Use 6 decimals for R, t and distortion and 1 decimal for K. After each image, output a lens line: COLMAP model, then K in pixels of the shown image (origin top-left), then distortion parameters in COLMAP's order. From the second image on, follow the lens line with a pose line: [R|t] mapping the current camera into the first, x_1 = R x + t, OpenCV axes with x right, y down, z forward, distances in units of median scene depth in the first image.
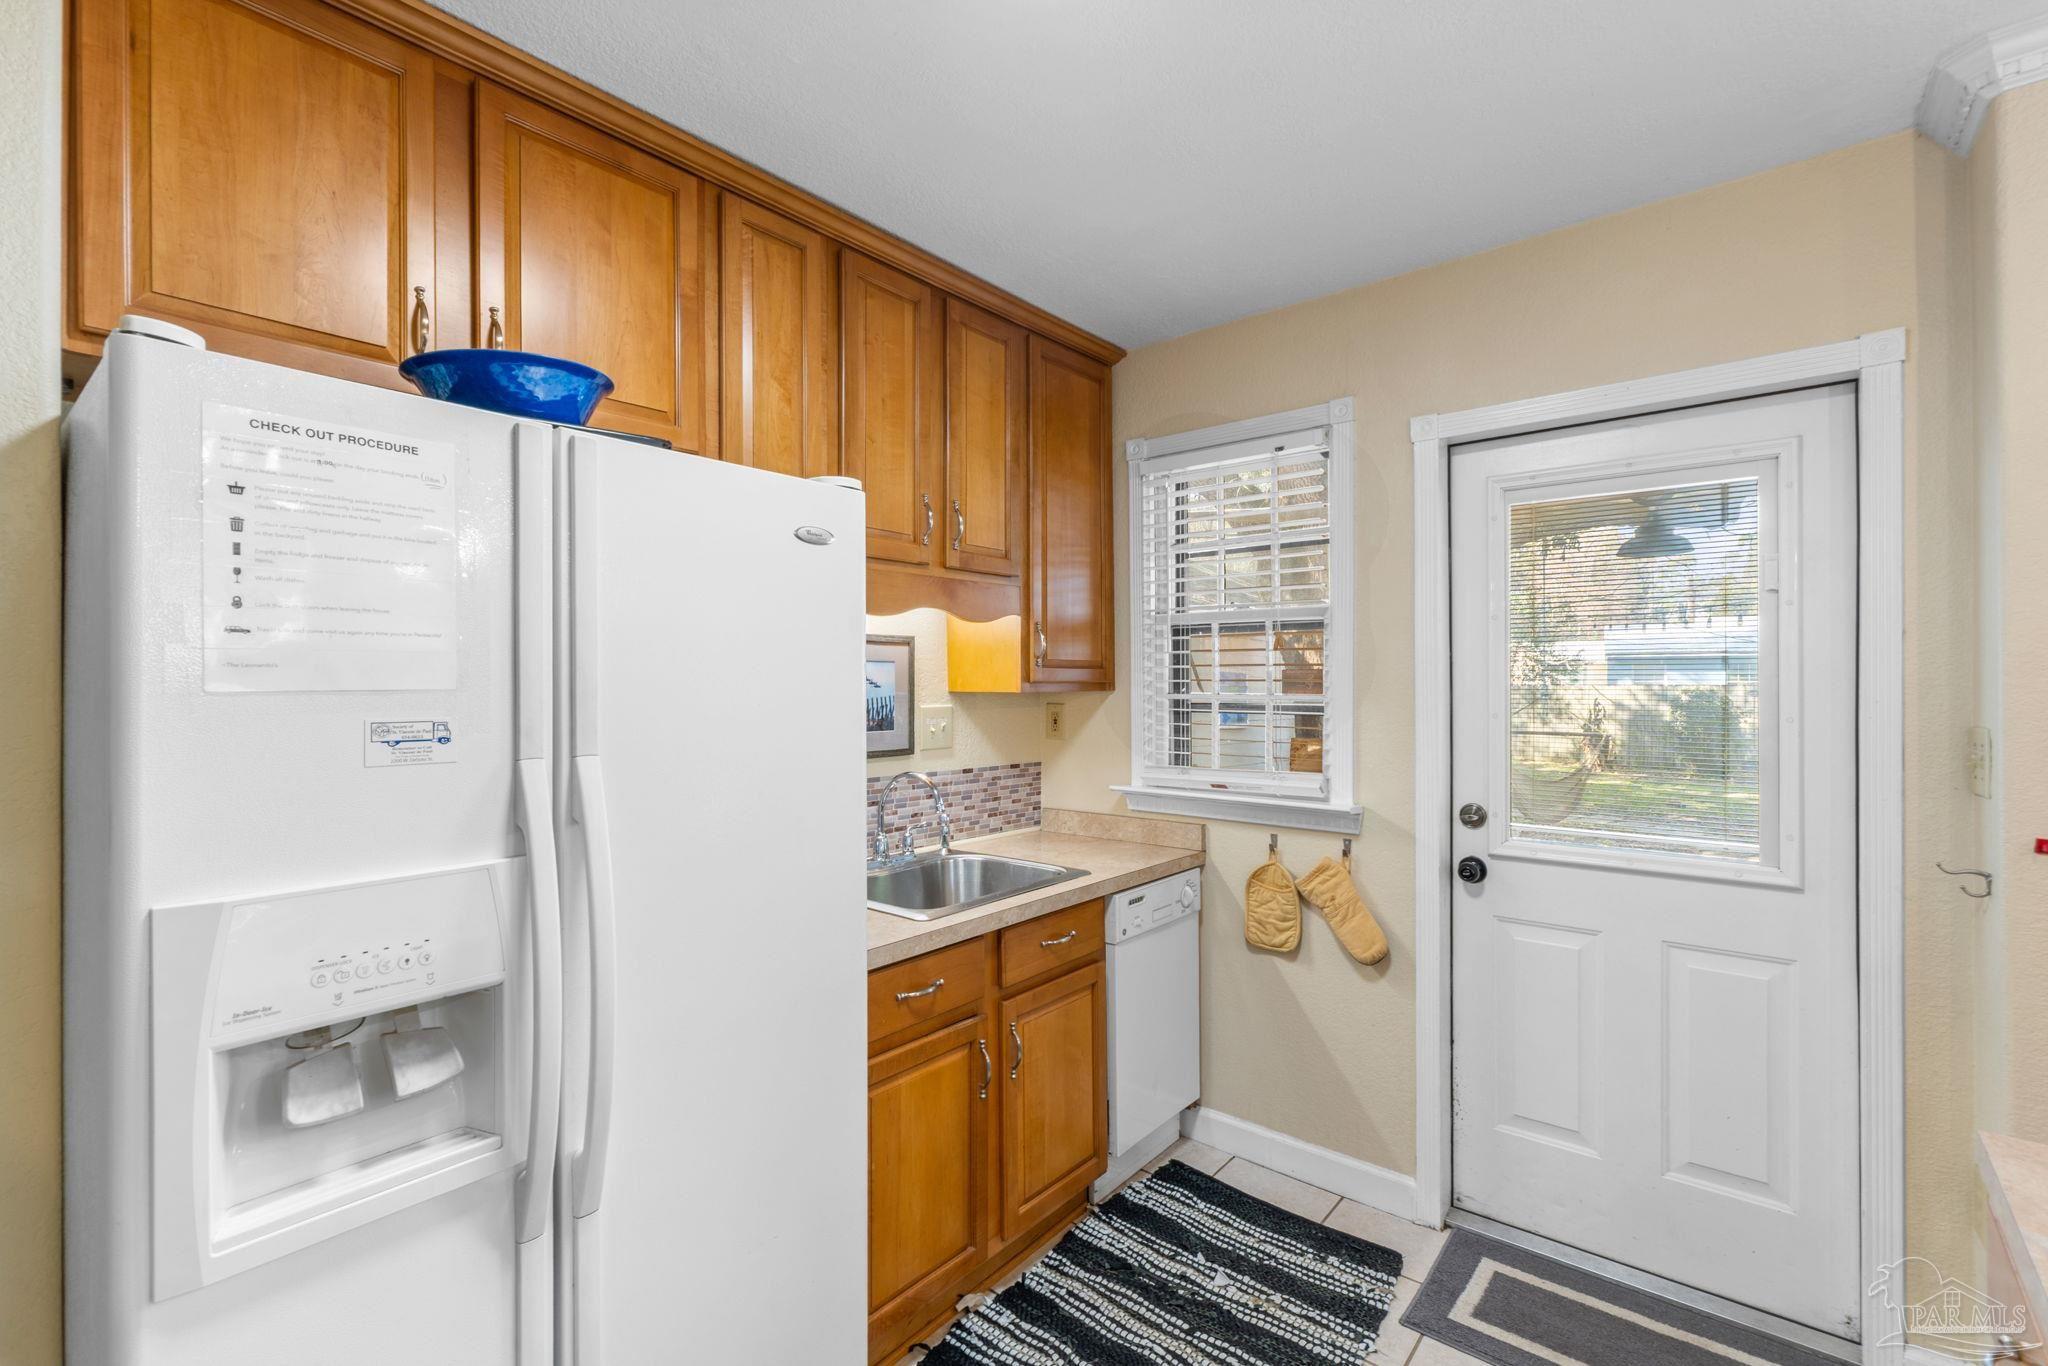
lens RADIAL K [[918.6, 0, 1023.0], [0, 918.6, 682.4], [0, 0, 1]] dist [-0.012044, 0.000519]
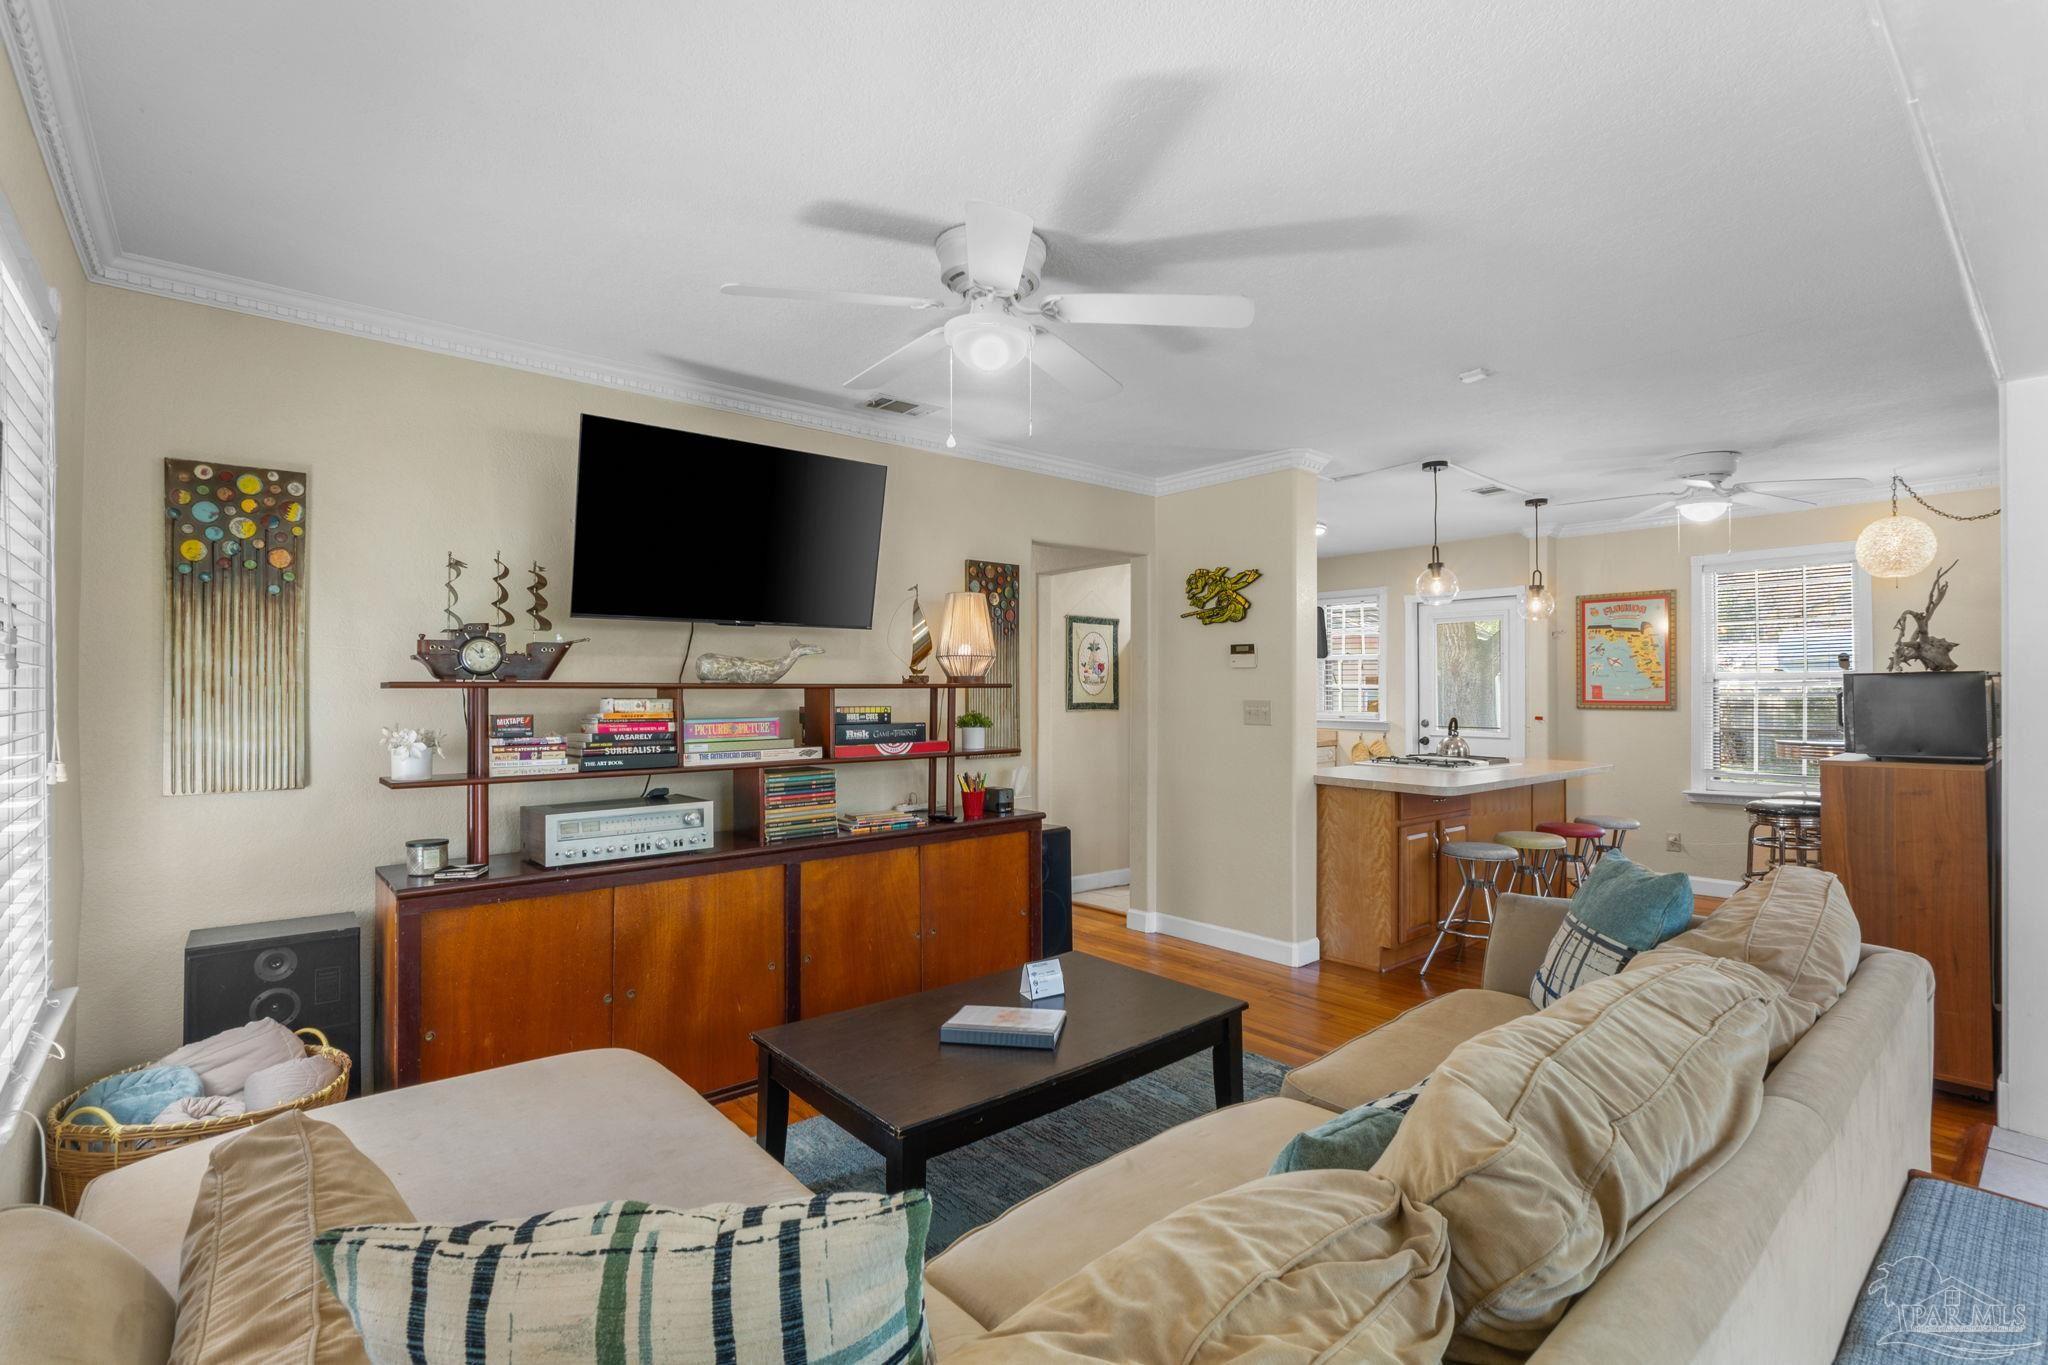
lens RADIAL K [[918.6, 0, 1023.5], [0, 918.6, 683.1], [0, 0, 1]] dist [-0.012044, 0.000519]
pose [[0.987054, -0.003490, -0.160353, -0.324572], [0.002652, 0.999982, -0.005442, 0.020189], [0.160369, 0.004946, 0.987045, -2.092532]]
